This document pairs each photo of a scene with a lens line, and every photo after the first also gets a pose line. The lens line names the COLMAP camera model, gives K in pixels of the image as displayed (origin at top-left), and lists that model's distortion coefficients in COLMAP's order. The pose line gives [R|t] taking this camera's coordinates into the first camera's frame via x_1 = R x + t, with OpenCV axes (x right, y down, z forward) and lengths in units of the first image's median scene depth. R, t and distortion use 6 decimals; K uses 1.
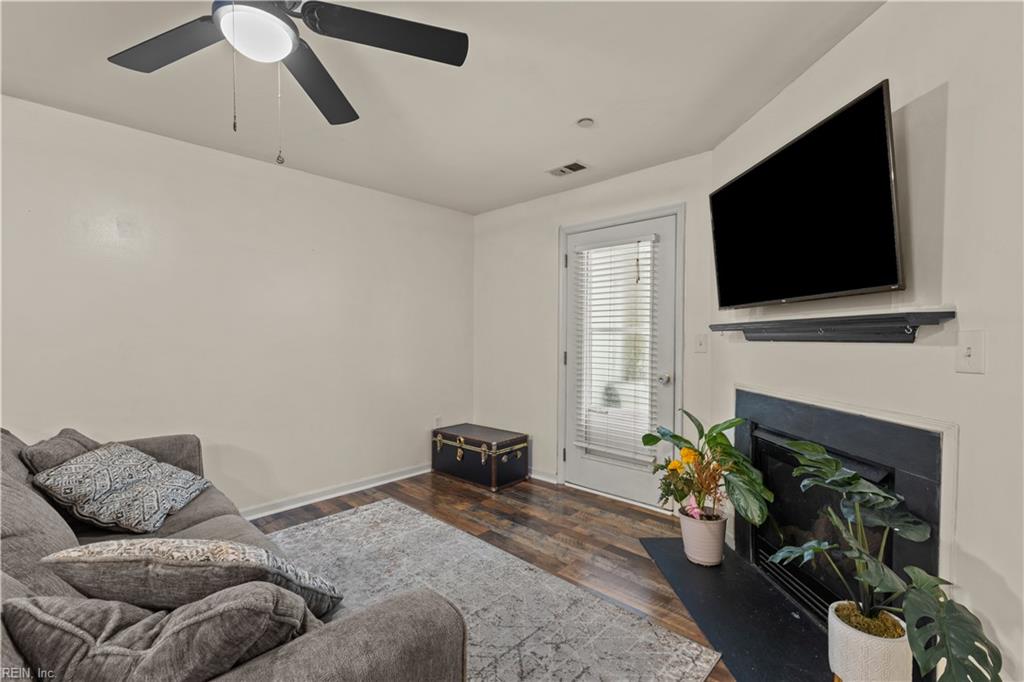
lens RADIAL K [[448.7, 0, 511.1], [0, 448.7, 343.4], [0, 0, 1]] dist [0.004998, -0.001312]
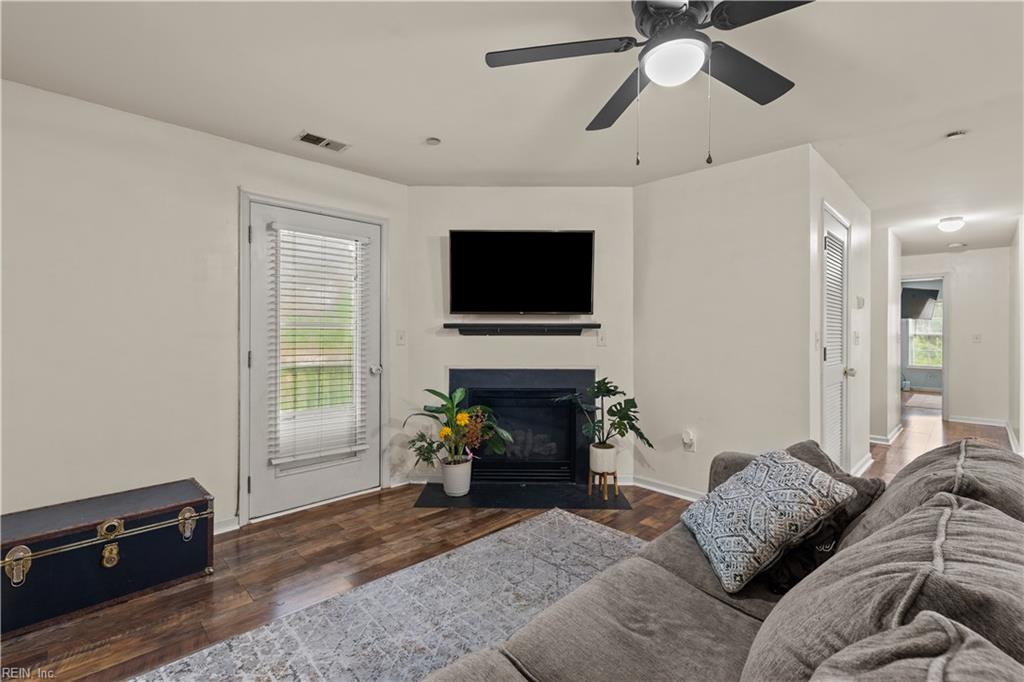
lens RADIAL K [[448.7, 0, 510.1], [0, 448.7, 331.6], [0, 0, 1]] dist [0.004998, -0.001312]
pose [[0.043385, 0.001848, 0.999057, -0.909486], [0.011976, 0.999925, -0.002370, -0.011718], [-0.998987, 0.012067, 0.043360, 0.738251]]
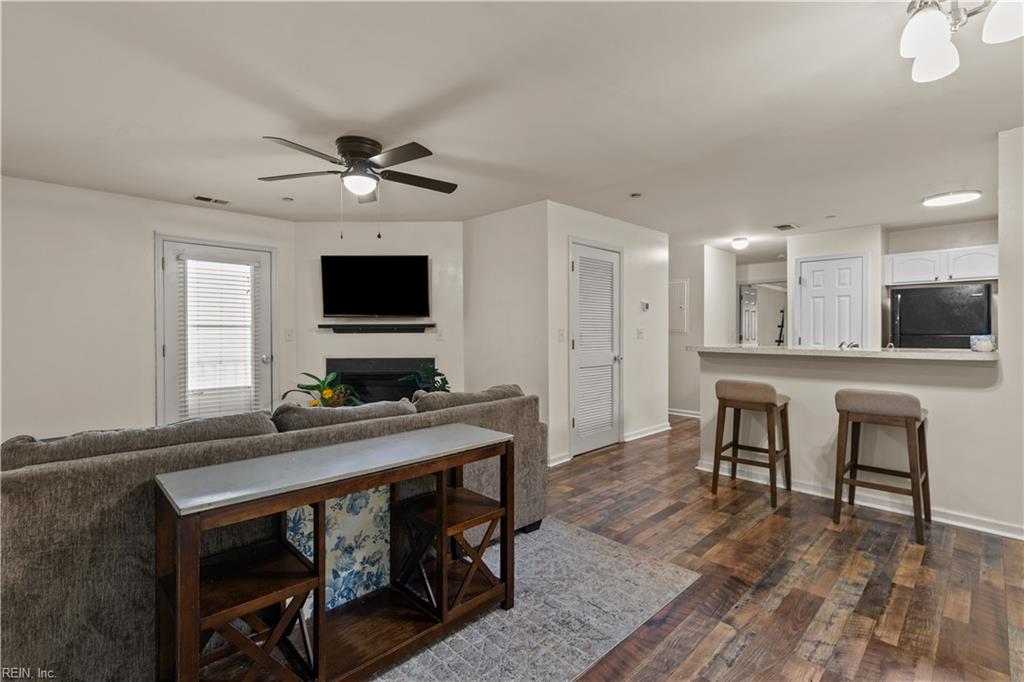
lens RADIAL K [[462.8, 0, 512.7], [0, 462.8, 335.8], [0, 0, 1]] dist [0.000323, 0.000214]
pose [[0.033310, -0.008734, 0.999407, -1.430598], [0.019311, 0.999781, 0.008094, 0.004475], [-0.999258, 0.019030, 0.033471, 0.137005]]
